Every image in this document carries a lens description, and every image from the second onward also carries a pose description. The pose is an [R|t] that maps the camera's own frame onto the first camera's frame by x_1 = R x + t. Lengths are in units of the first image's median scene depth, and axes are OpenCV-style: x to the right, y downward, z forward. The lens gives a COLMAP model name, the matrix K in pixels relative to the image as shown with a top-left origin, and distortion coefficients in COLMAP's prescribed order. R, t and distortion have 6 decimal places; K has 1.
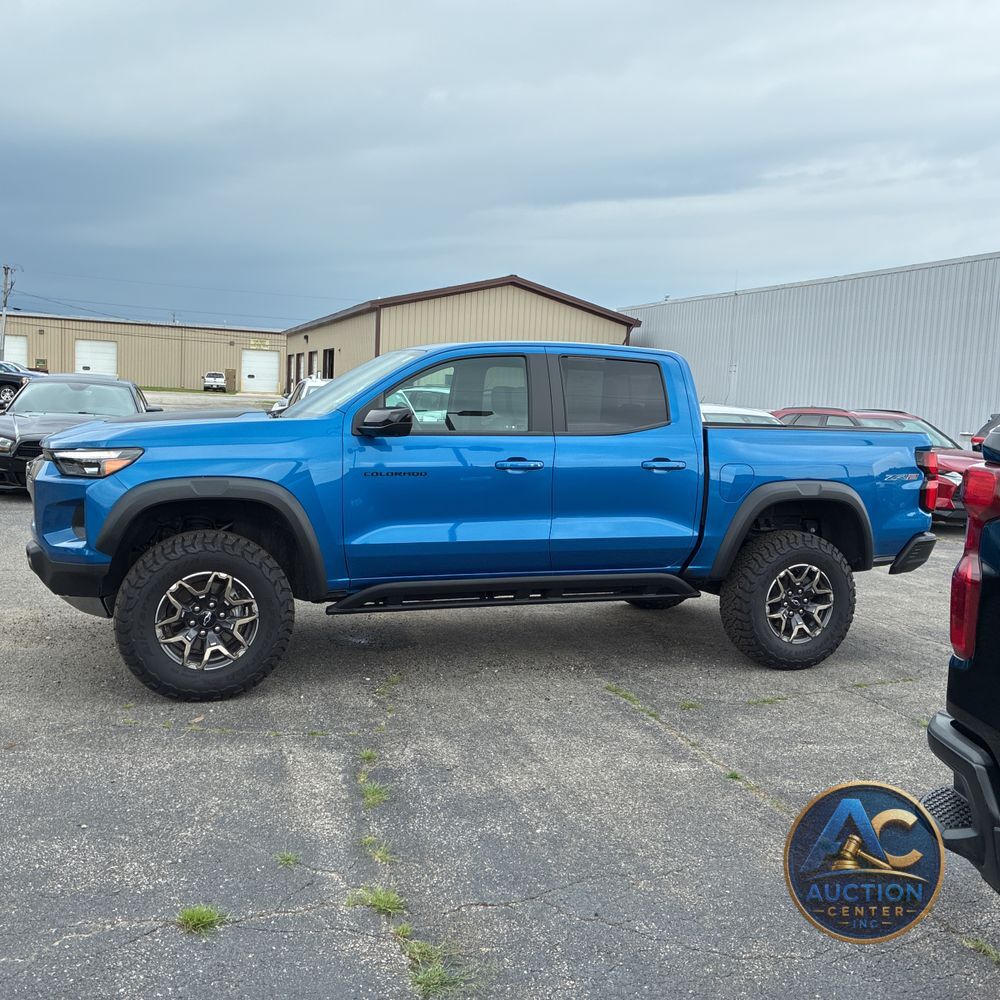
lens RADIAL K [[1018.0, 0, 507.0], [0, 1018.0, 501.4], [0, 0, 1]] dist [0.039573, -0.041315]
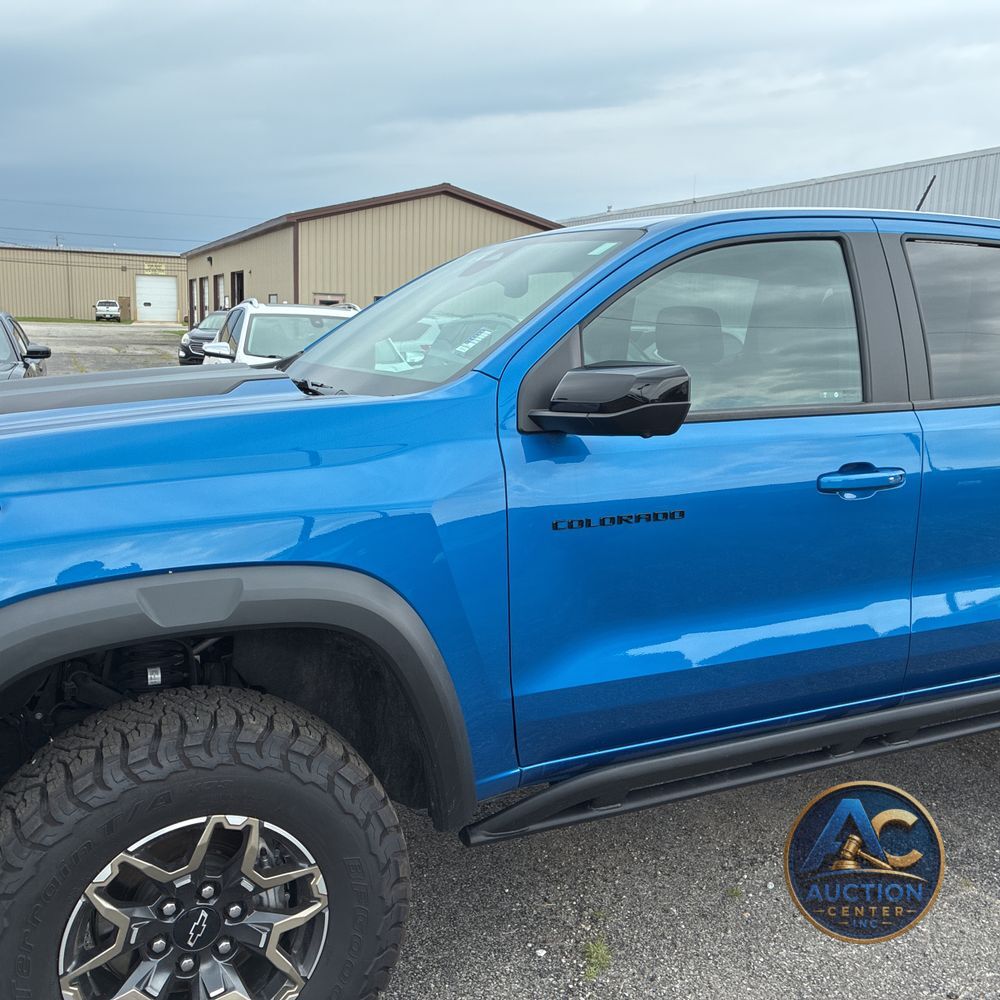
lens RADIAL K [[1034.7, 0, 511.3], [0, 1034.7, 497.8], [0, 0, 1]] dist [-0.008097, 0.091164]
pose [[0.995714, -0.036426, 0.085014, -0.176329], [0.030494, 0.997076, 0.070065, -0.062286], [-0.087318, -0.067172, 0.993913, 0.530466]]
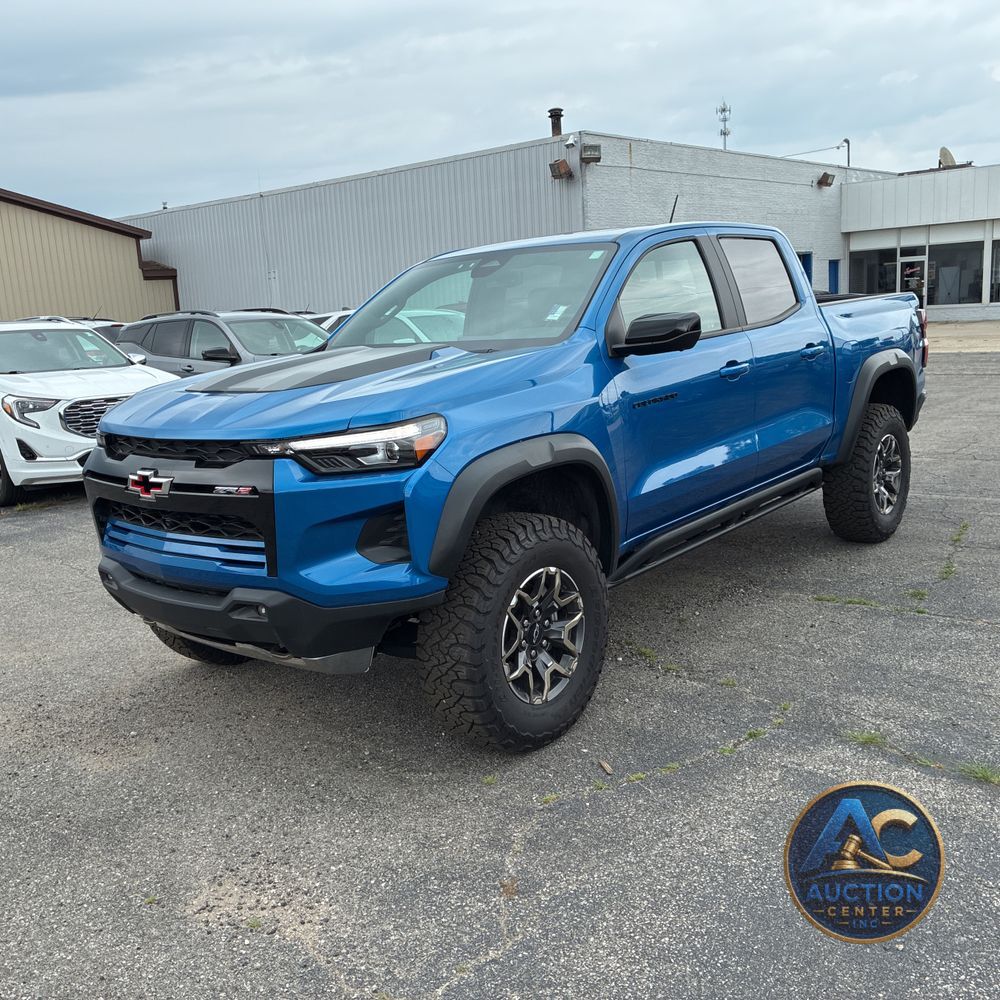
lens RADIAL K [[1018.0, 0, 507.0], [0, 1018.0, 501.4], [0, 0, 1]] dist [0.039573, -0.041315]
pose [[0.860075, -0.197446, 0.470410, -0.551511], [0.155692, 0.979667, 0.126537, -0.062696], [-0.485830, -0.035593, 0.873329, 0.330260]]
